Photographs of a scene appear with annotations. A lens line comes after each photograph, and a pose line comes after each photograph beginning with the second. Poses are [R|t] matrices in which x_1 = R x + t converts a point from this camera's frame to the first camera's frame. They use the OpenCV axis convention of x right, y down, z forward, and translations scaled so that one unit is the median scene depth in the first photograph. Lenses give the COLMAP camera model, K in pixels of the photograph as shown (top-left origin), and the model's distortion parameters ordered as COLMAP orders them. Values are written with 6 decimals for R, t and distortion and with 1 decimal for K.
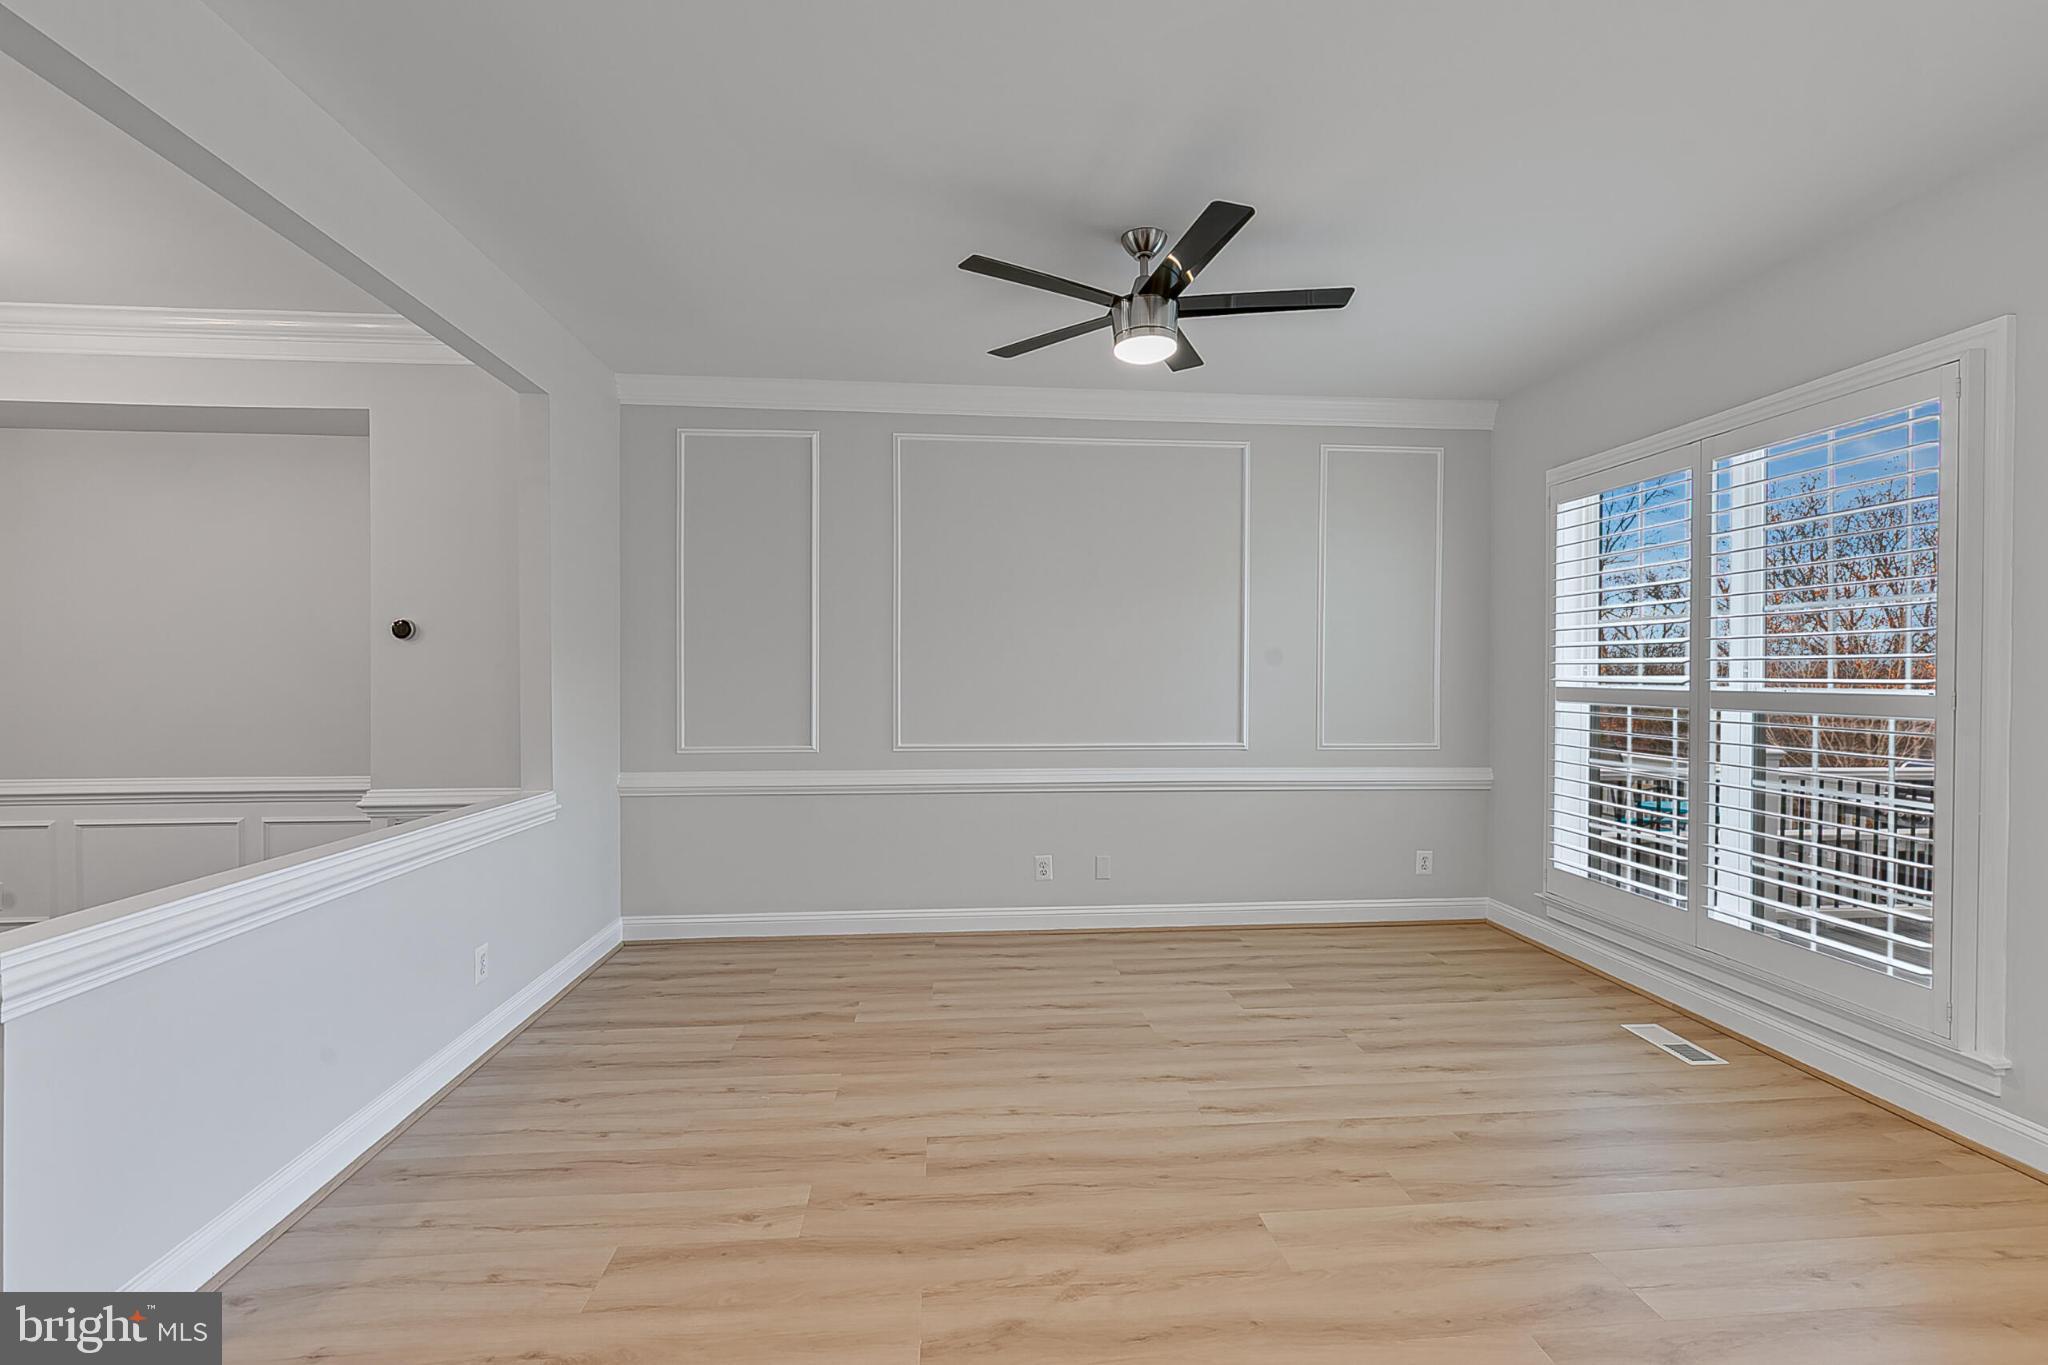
lens RADIAL K [[915.8, 0, 1028.1], [0, 915.8, 681.1], [0, 0, 1]] dist [0.006276, -0.000525]
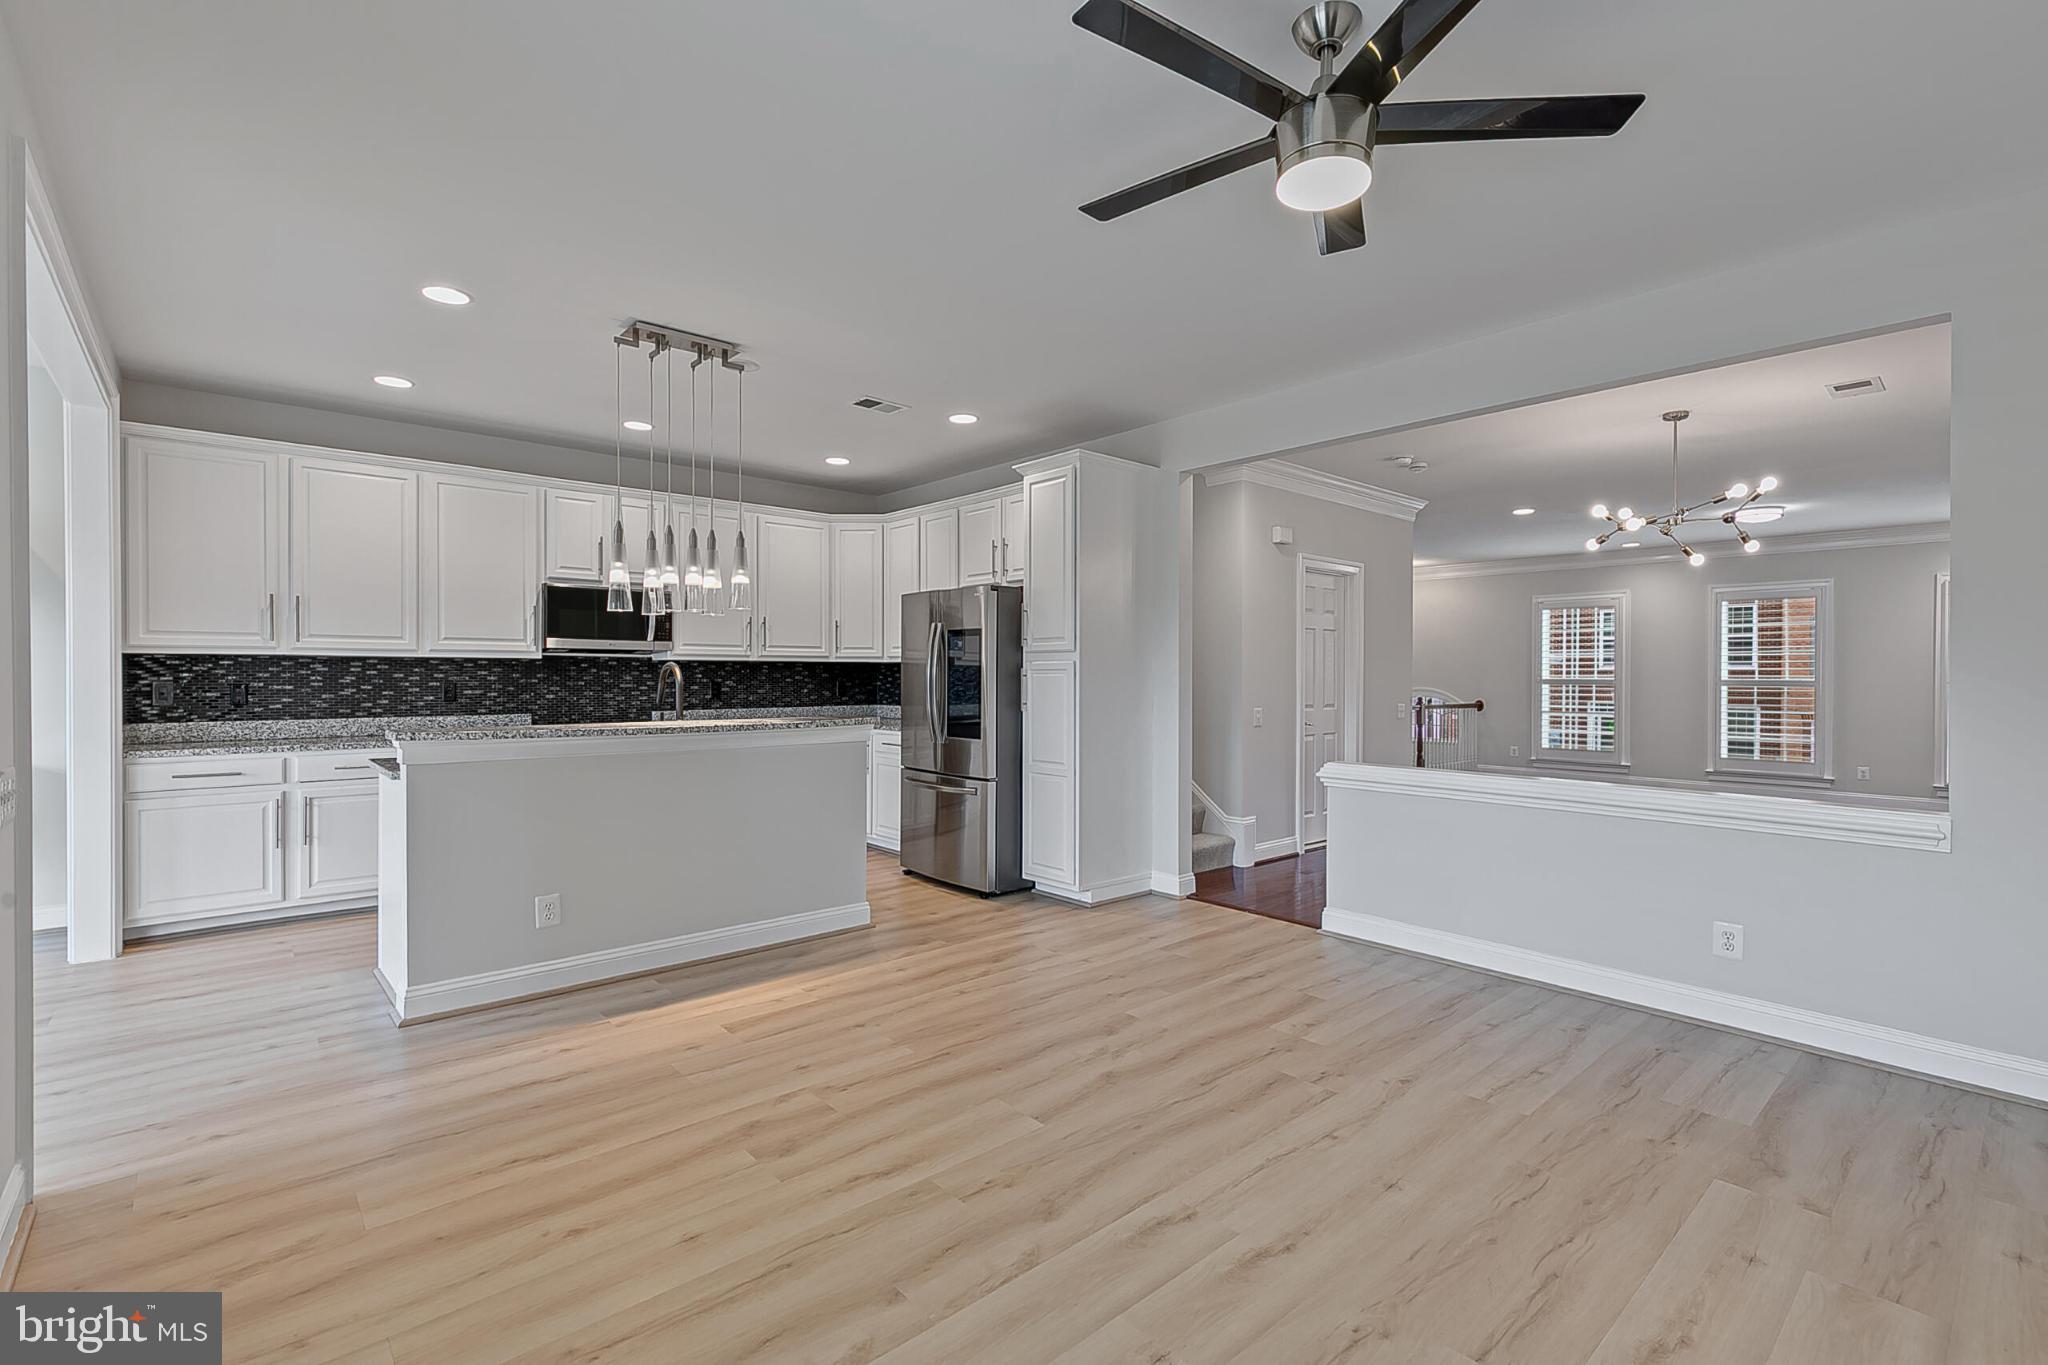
lens RADIAL K [[915.8, 0, 1028.1], [0, 915.8, 681.1], [0, 0, 1]] dist [0.006276, -0.000525]
pose [[-0.806553, -0.000892, -0.591161, 0.716963], [-0.010414, 0.999865, 0.012700, 0.003480], [0.591069, 0.016400, -0.806454, 1.439079]]
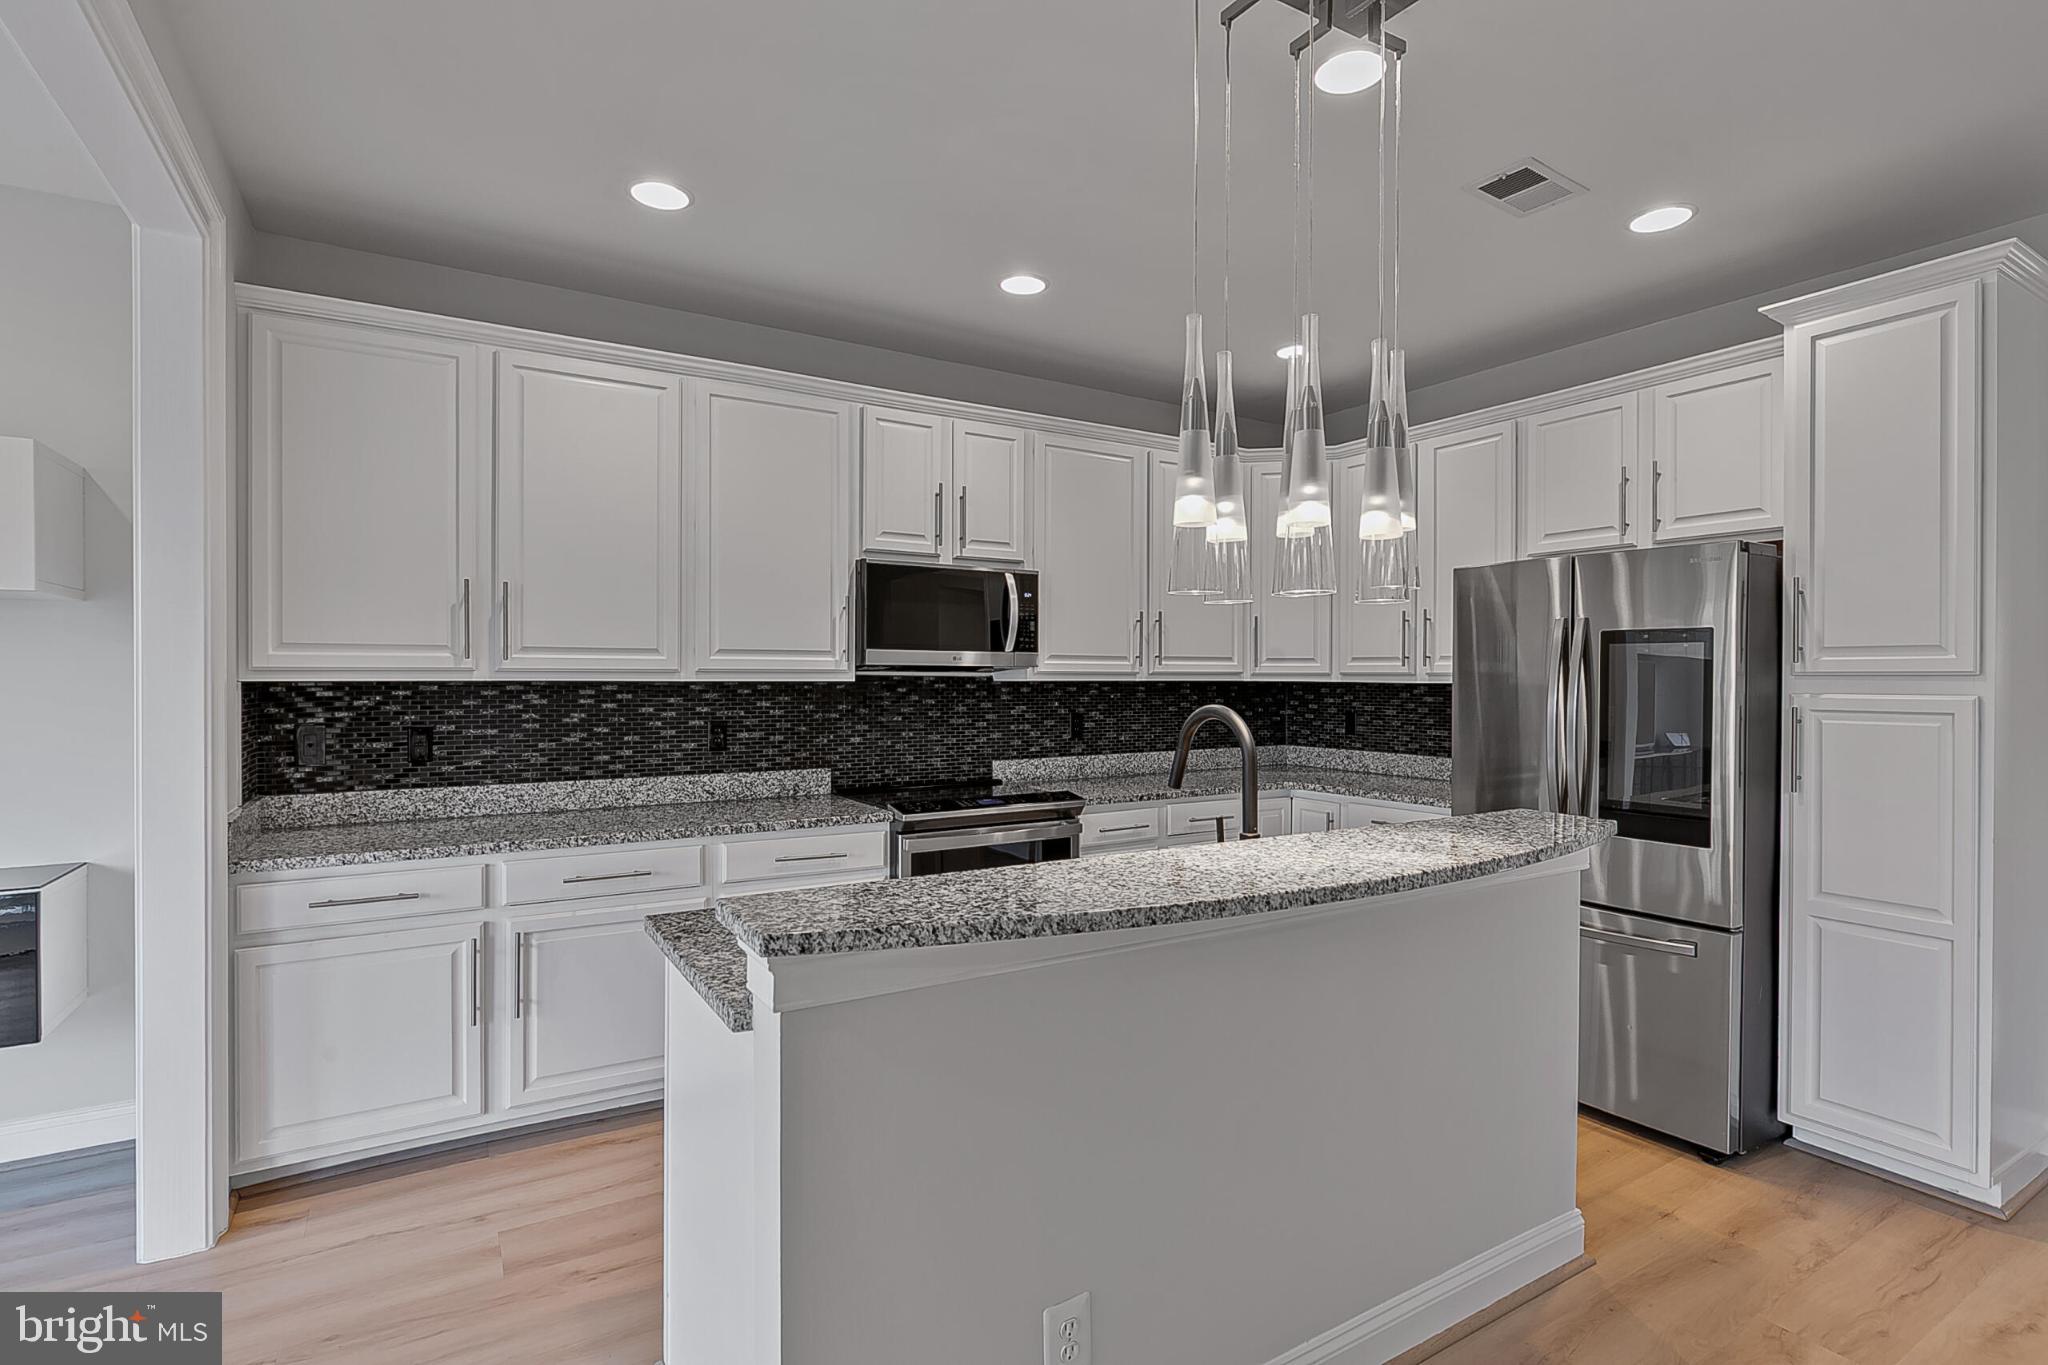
lens RADIAL K [[983.5, 0, 1029.2], [0, 983.5, 682.8], [0, 0, 1]] dist [-0.002698, -0.001115]
pose [[-0.896425, -0.002530, -0.443189, 0.761684], [-0.010061, 0.999842, 0.014643, -0.027740], [0.443082, 0.017585, -0.896309, 0.538967]]
